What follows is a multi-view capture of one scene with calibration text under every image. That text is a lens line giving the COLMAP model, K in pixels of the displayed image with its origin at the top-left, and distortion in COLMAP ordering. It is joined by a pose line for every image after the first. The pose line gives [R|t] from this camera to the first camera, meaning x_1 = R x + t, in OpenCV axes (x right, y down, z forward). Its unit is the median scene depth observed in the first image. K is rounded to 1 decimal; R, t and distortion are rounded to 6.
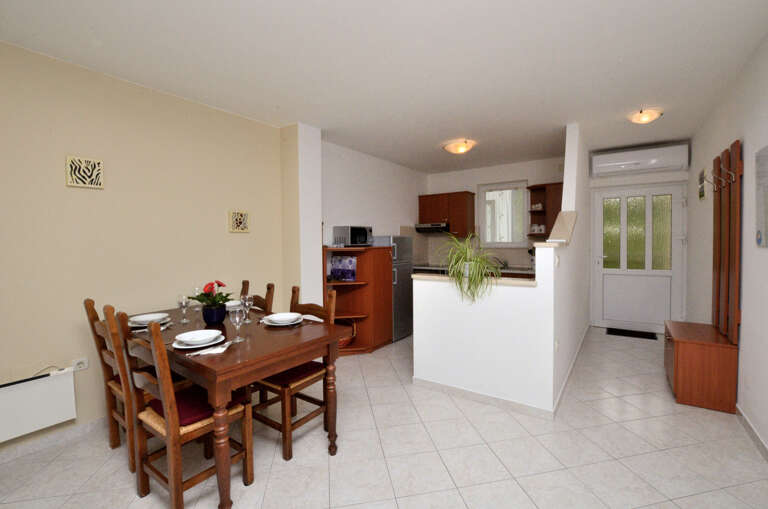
lens RADIAL K [[340.8, 0, 389.3], [0, 340.8, 252.4], [0, 0, 1]] dist [-0.023305, 0.000204]
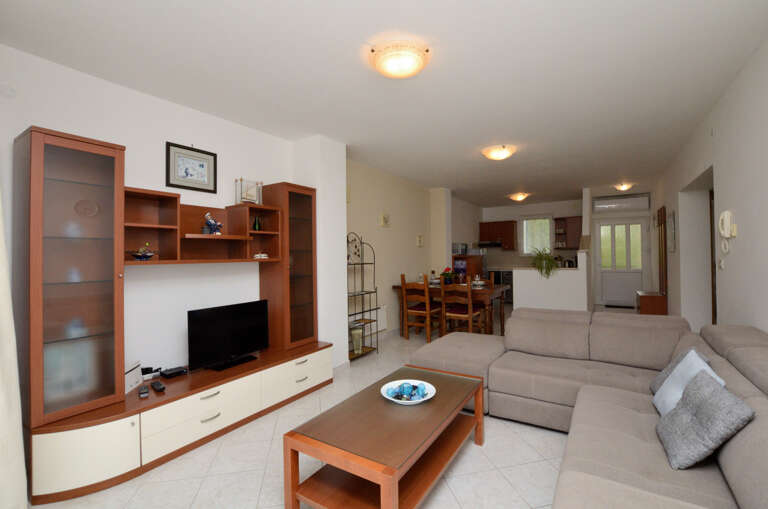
lens RADIAL K [[340.8, 0, 389.3], [0, 340.8, 252.4], [0, 0, 1]] dist [-0.023305, 0.000204]
pose [[0.999510, -0.003061, 0.031139, -0.414300], [0.004323, 0.999169, -0.040531, 0.029901], [-0.030989, 0.040646, 0.998693, -0.562449]]
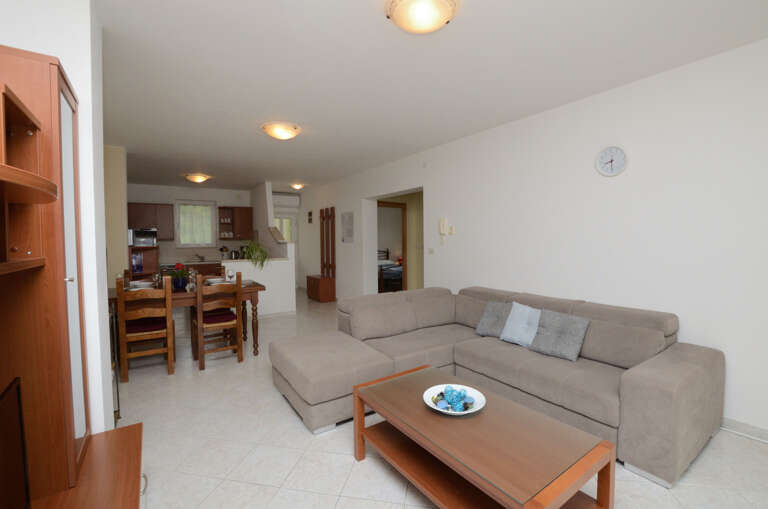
lens RADIAL K [[340.8, 0, 389.3], [0, 340.8, 252.4], [0, 0, 1]] dist [-0.023305, 0.000204]
pose [[0.358345, -0.026699, 0.933207, -0.724804], [0.036367, 0.999232, 0.014623, 0.015814], [-0.932881, 0.028698, 0.359040, -0.238421]]
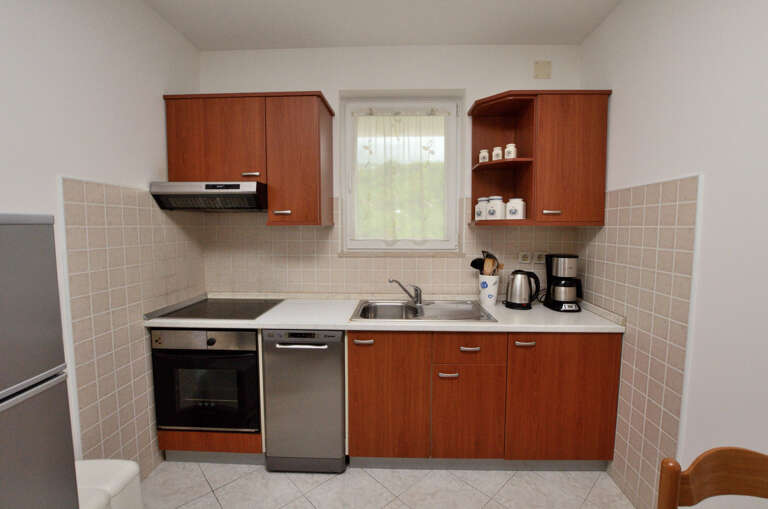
lens RADIAL K [[340.8, 0, 389.3], [0, 340.8, 252.4], [0, 0, 1]] dist [-0.023305, 0.000204]
pose [[0.843708, -0.028187, 0.536062, 0.105912], [0.006985, 0.999112, 0.041541, -0.034210], [-0.536757, -0.031304, 0.843156, 0.710794]]
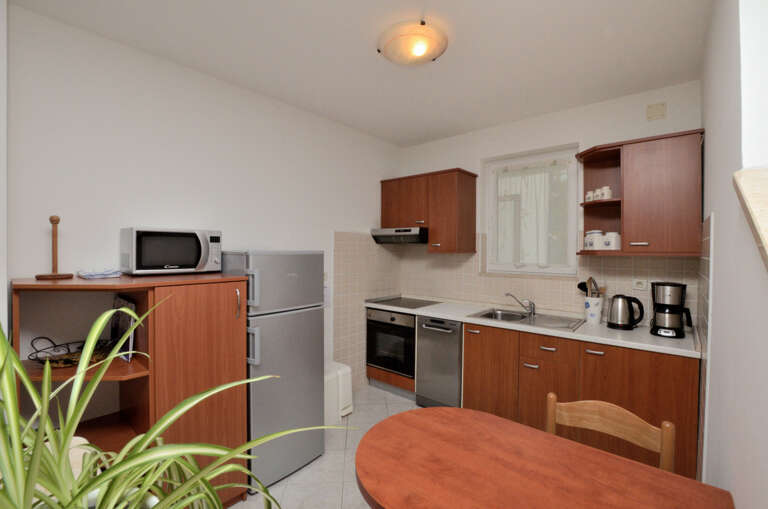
lens RADIAL K [[340.8, 0, 389.3], [0, 340.8, 252.4], [0, 0, 1]] dist [-0.023305, 0.000204]
pose [[0.994363, 0.018476, -0.104406, 0.189428], [-0.020929, 0.999529, -0.022445, -0.035226], [0.103942, 0.024503, 0.994281, 0.488814]]
